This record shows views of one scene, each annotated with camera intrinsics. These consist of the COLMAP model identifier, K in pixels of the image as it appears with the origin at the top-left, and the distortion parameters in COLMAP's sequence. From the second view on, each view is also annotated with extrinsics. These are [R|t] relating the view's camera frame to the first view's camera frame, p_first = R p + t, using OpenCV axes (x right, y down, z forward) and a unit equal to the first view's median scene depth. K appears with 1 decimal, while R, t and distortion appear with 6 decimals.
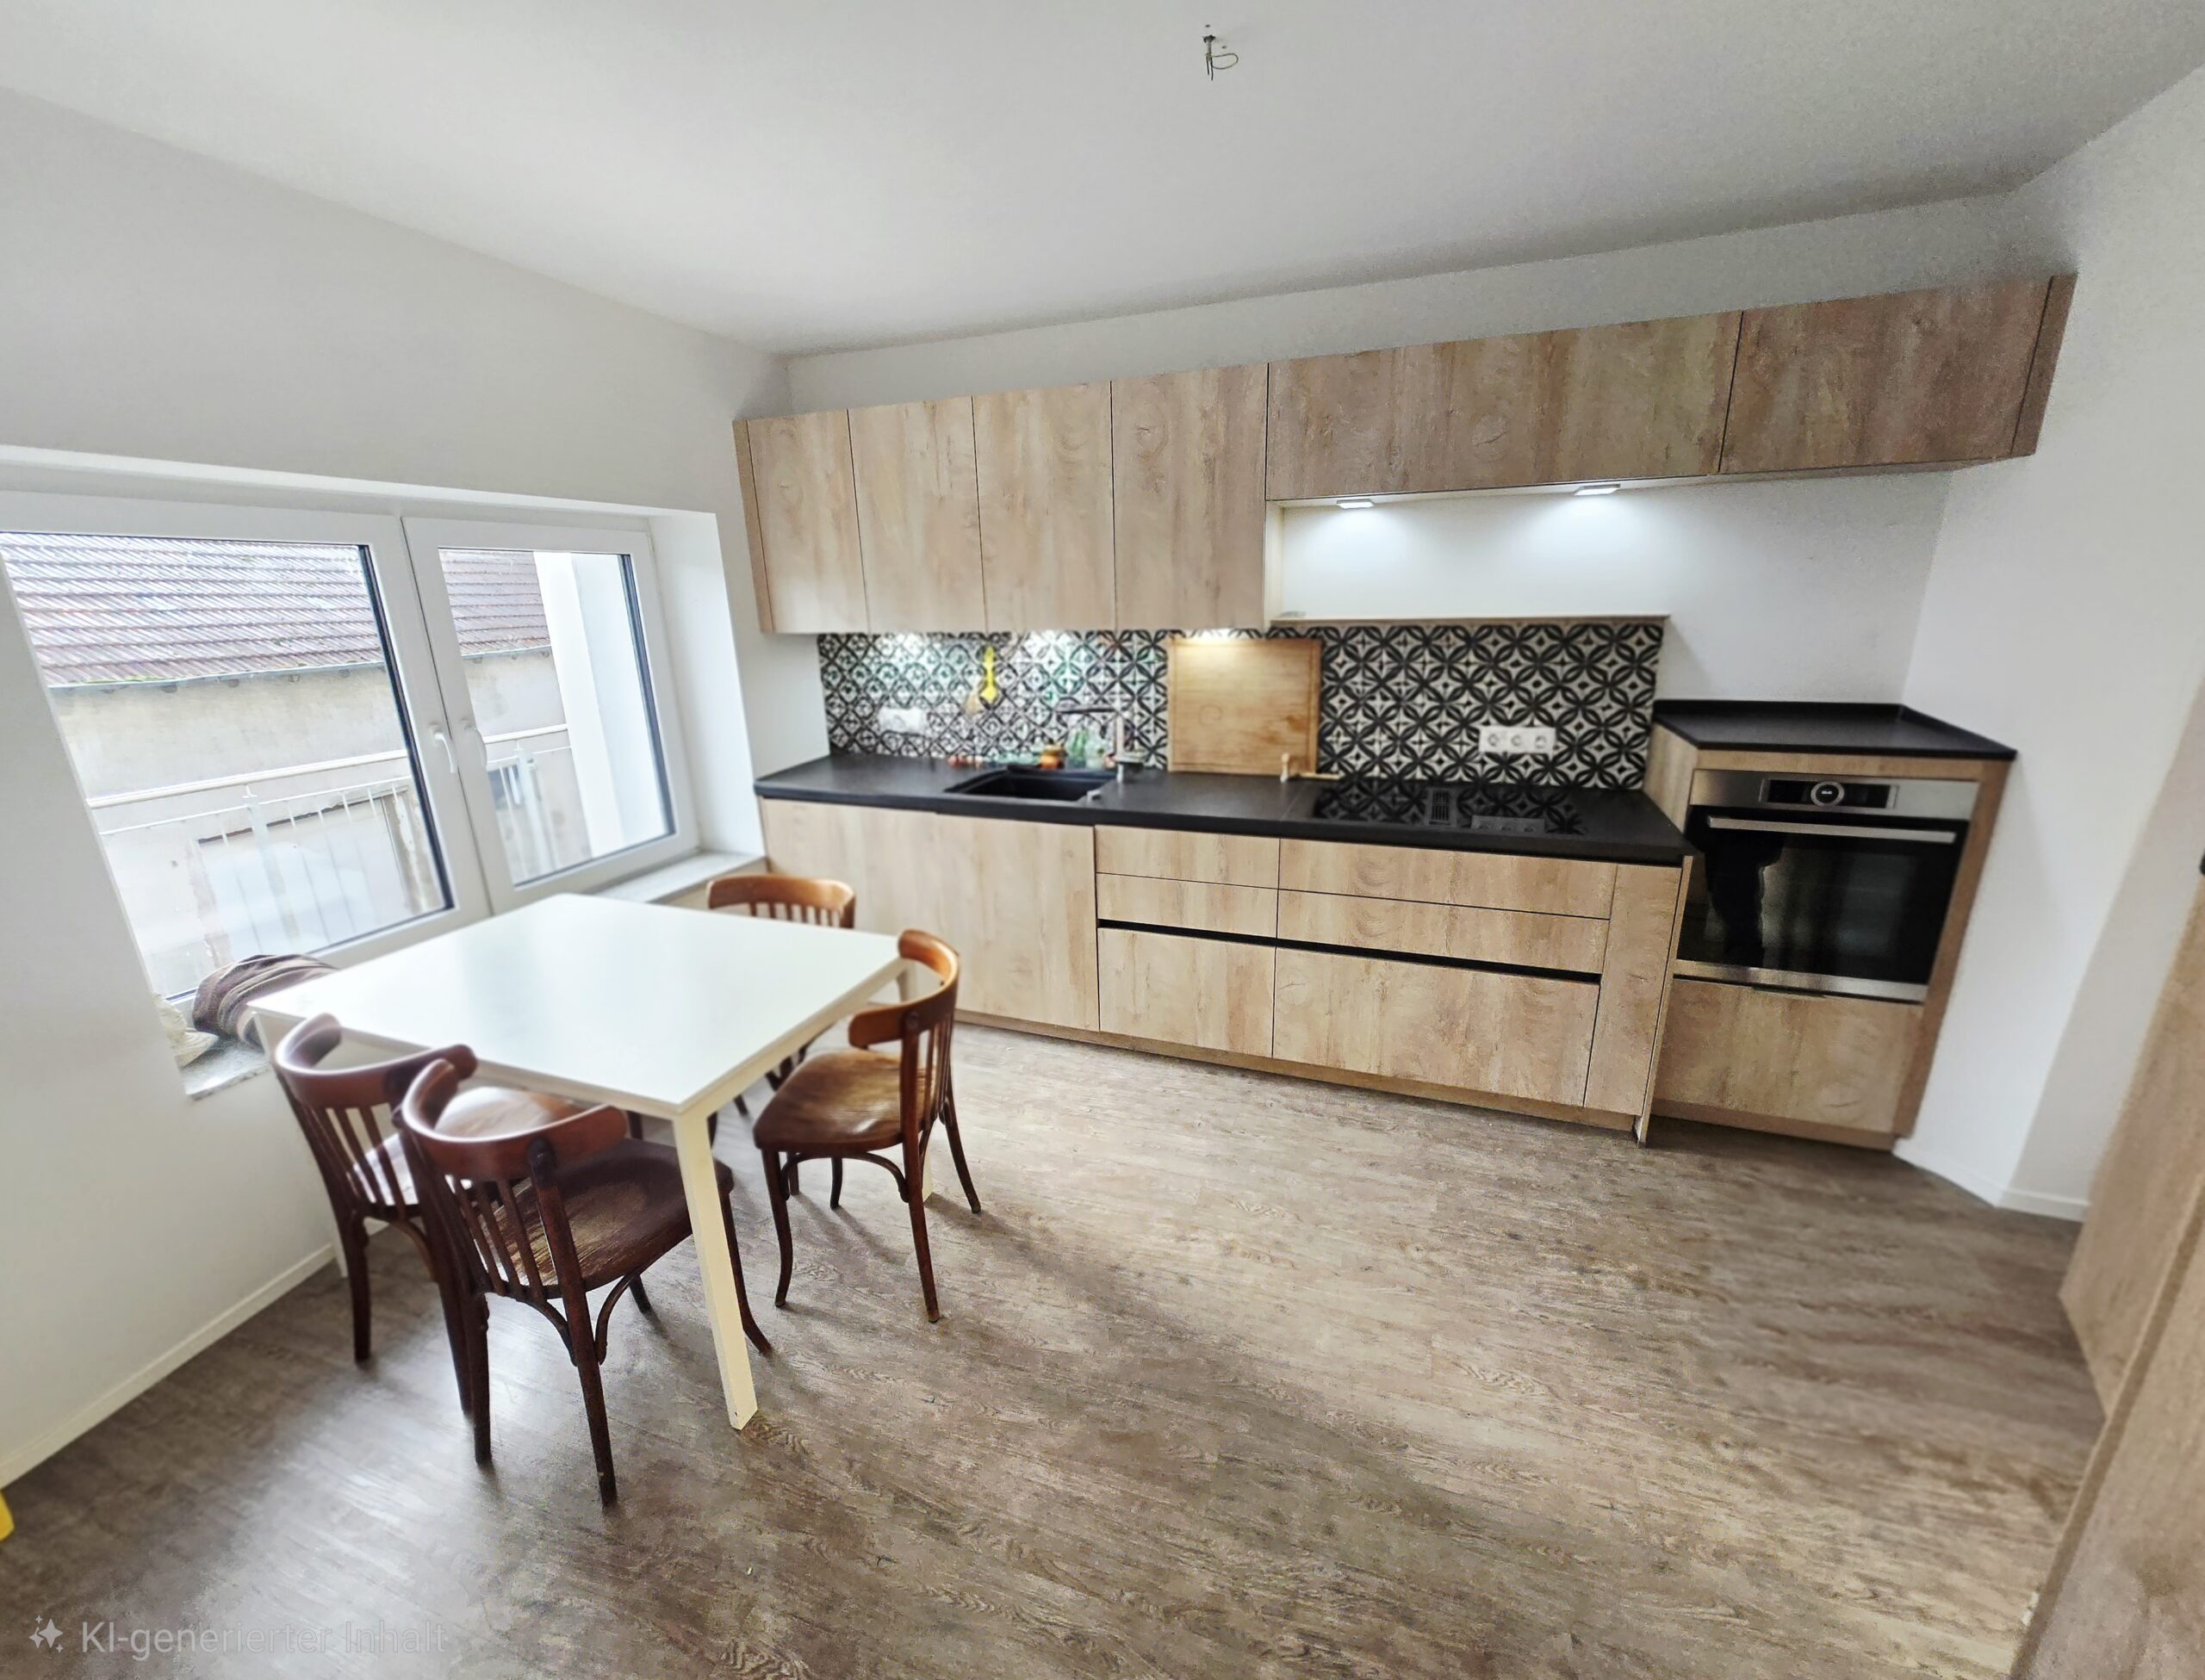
lens RADIAL K [[881.3, 0, 1100.8], [0, 881.3, 837.7], [0, 0, 1]] dist [0.001459, 0.000058]
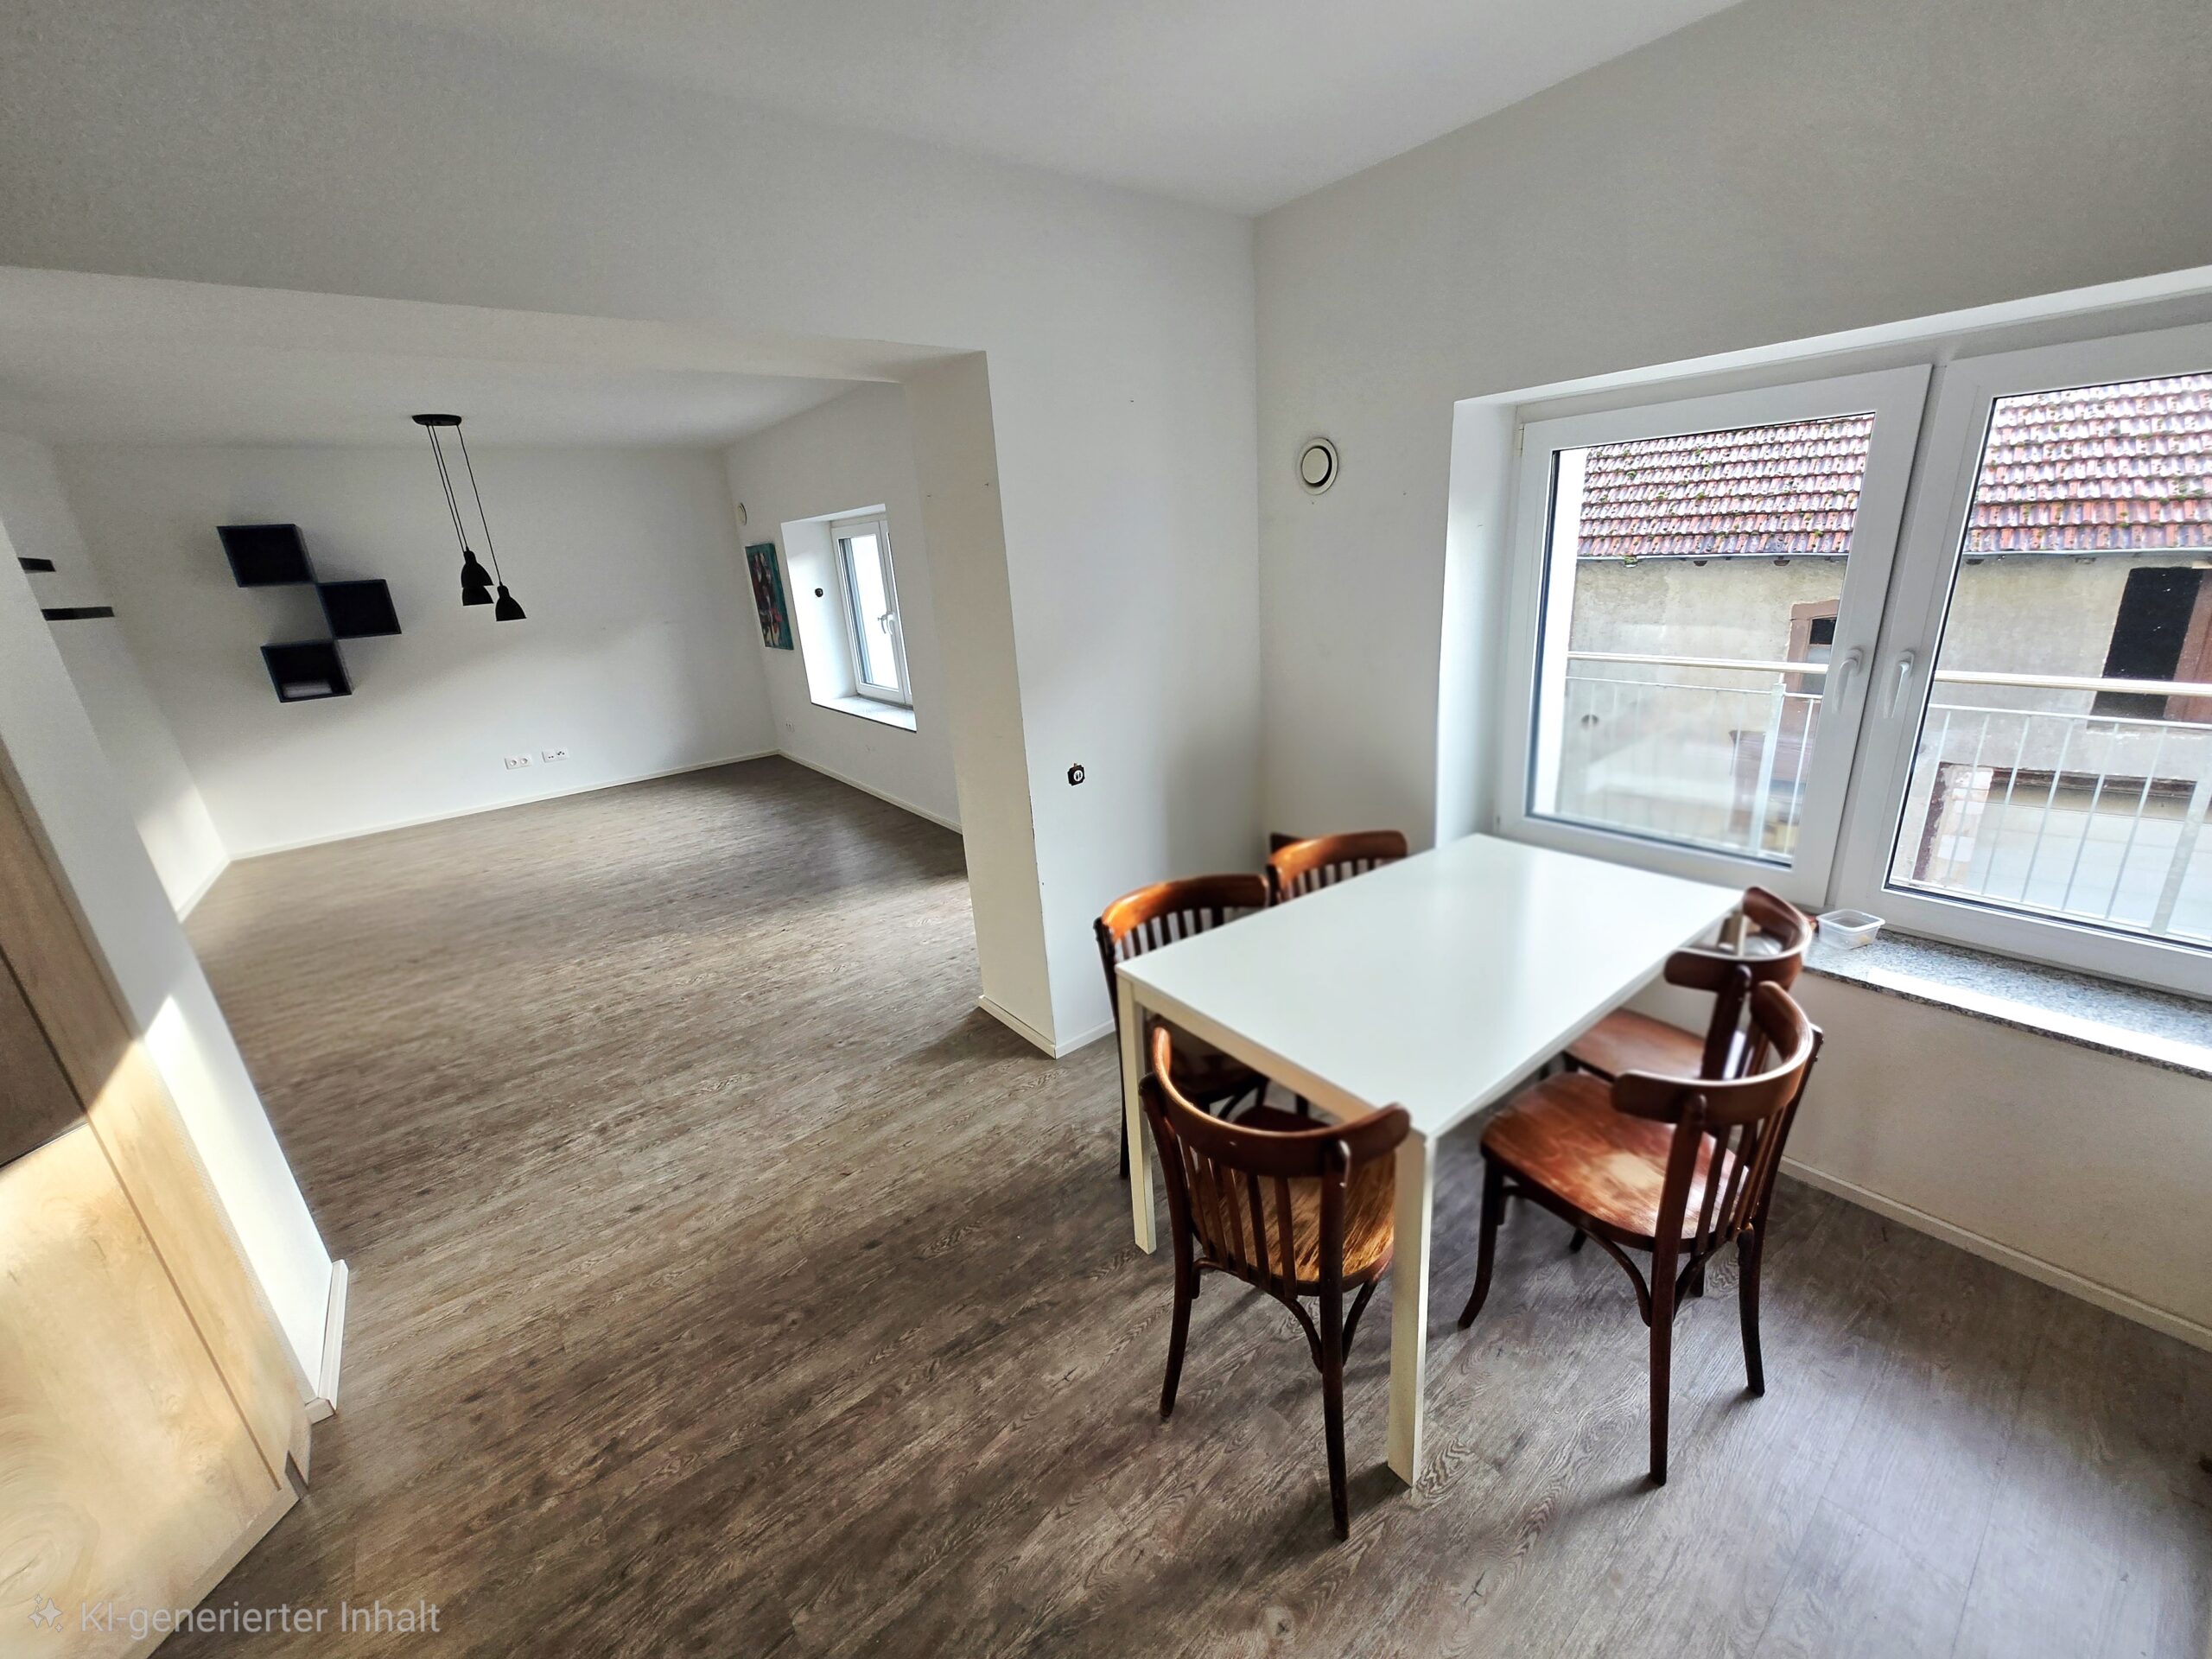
lens RADIAL K [[873.1, 0, 1103.7], [0, 873.1, 829.9], [0, 0, 1]] dist [-0.004330, -0.000367]
pose [[-0.532957, 0.320741, -0.782995, 0.355968], [-0.161412, 0.869839, 0.466183, -0.354739], [0.830604, 0.374840, -0.411816, 1.228524]]
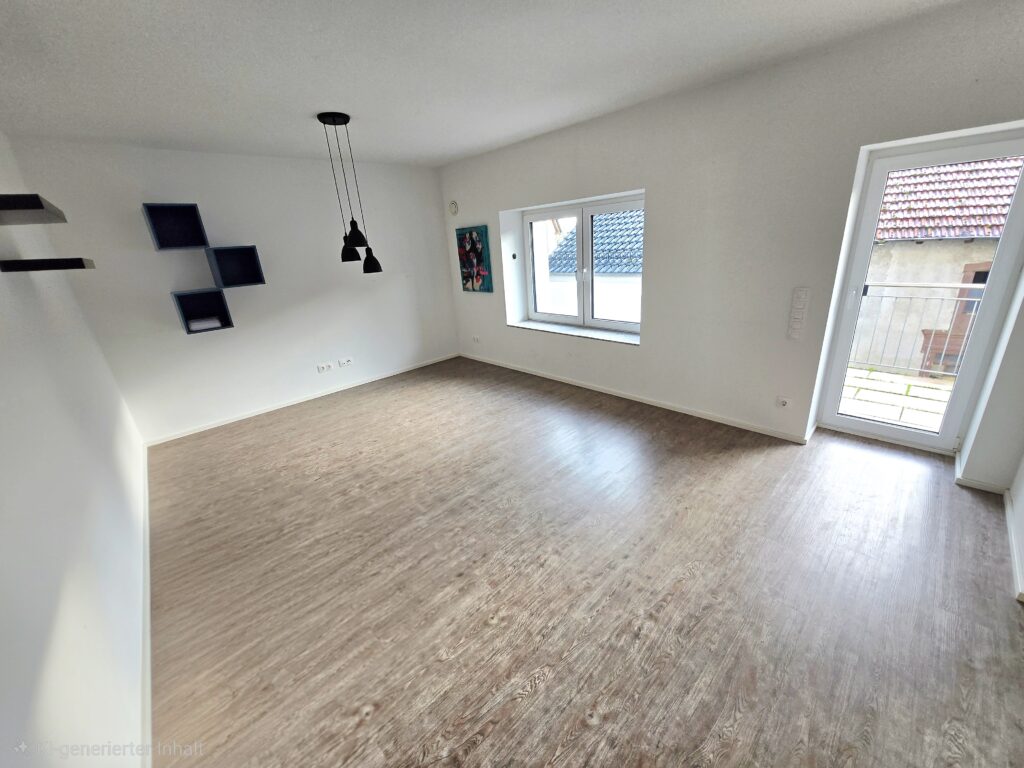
lens RADIAL K [[404.2, 0, 514.3], [0, 404.2, 385.4], [0, 0, 1]] dist [-0.004330, -0.000367]
pose [[-0.454133, 0.352897, -0.818063, 0.353437], [-0.175114, 0.864942, 0.470331, -0.299480], [0.873555, 0.356847, -0.331001, 1.046375]]
